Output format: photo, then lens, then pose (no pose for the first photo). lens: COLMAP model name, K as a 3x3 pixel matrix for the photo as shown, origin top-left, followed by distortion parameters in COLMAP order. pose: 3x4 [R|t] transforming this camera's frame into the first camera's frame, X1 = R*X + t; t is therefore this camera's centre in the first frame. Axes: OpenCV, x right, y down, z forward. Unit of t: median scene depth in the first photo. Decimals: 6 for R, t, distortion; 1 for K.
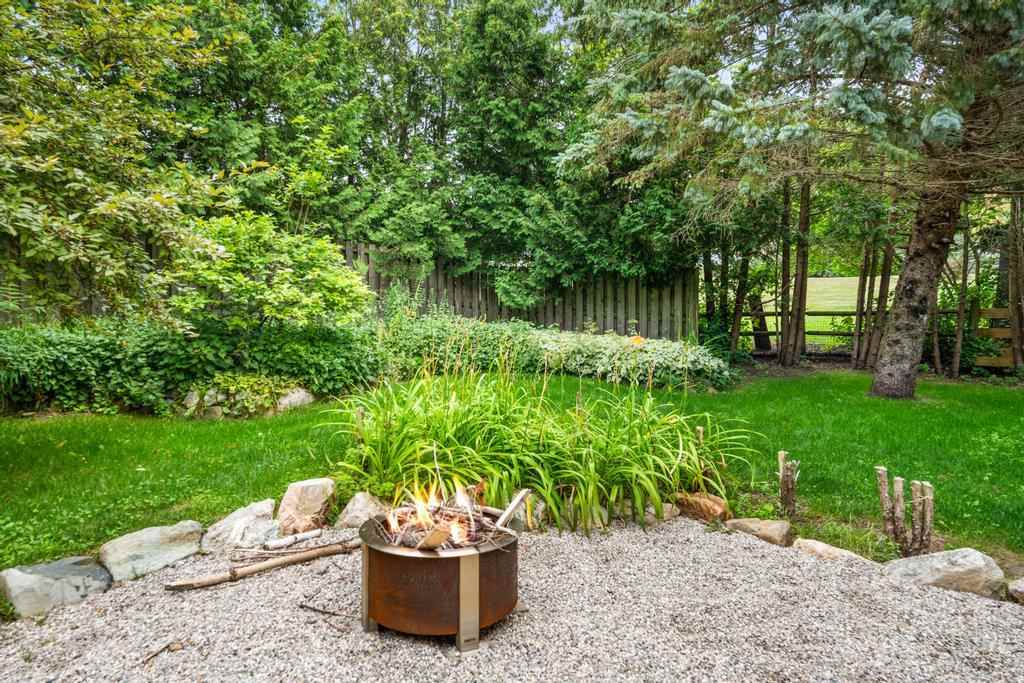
lens RADIAL K [[629.0, 0, 512.7], [0, 629.0, 334.5], [0, 0, 1]] dist [-0.000513, -0.001090]
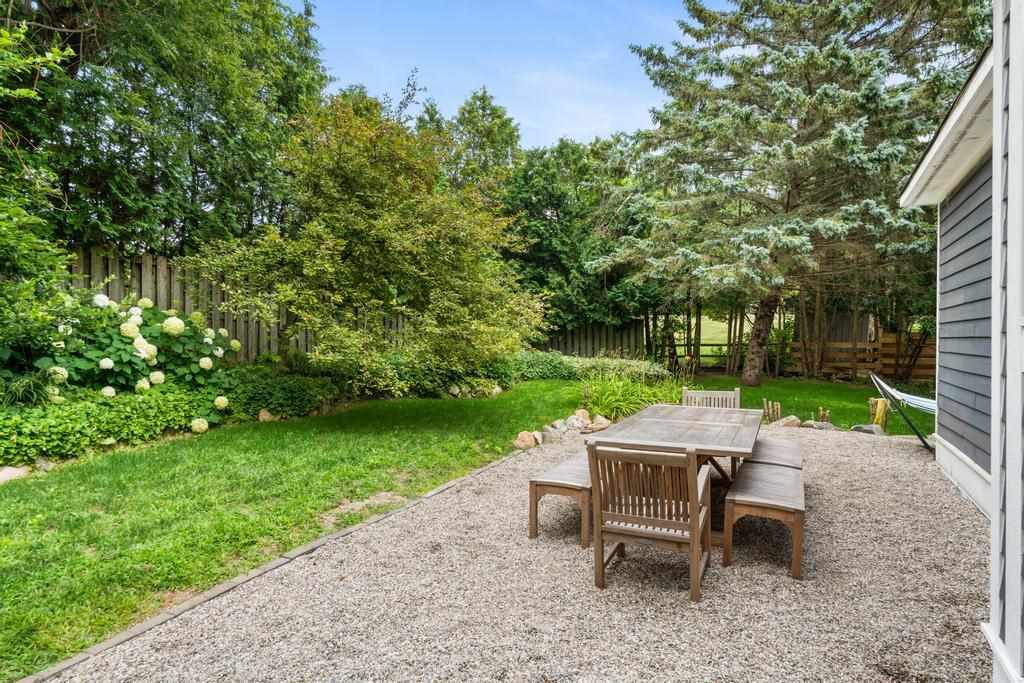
lens RADIAL K [[586.3, 0, 511.5], [0, 586.3, 345.3], [0, 0, 1]] dist [0.000027, 0.000059]
pose [[0.977560, -0.006291, 0.210565, -0.441359], [0.012144, 0.999575, -0.026518, 0.005490], [-0.210309, 0.028480, 0.977220, -0.556085]]
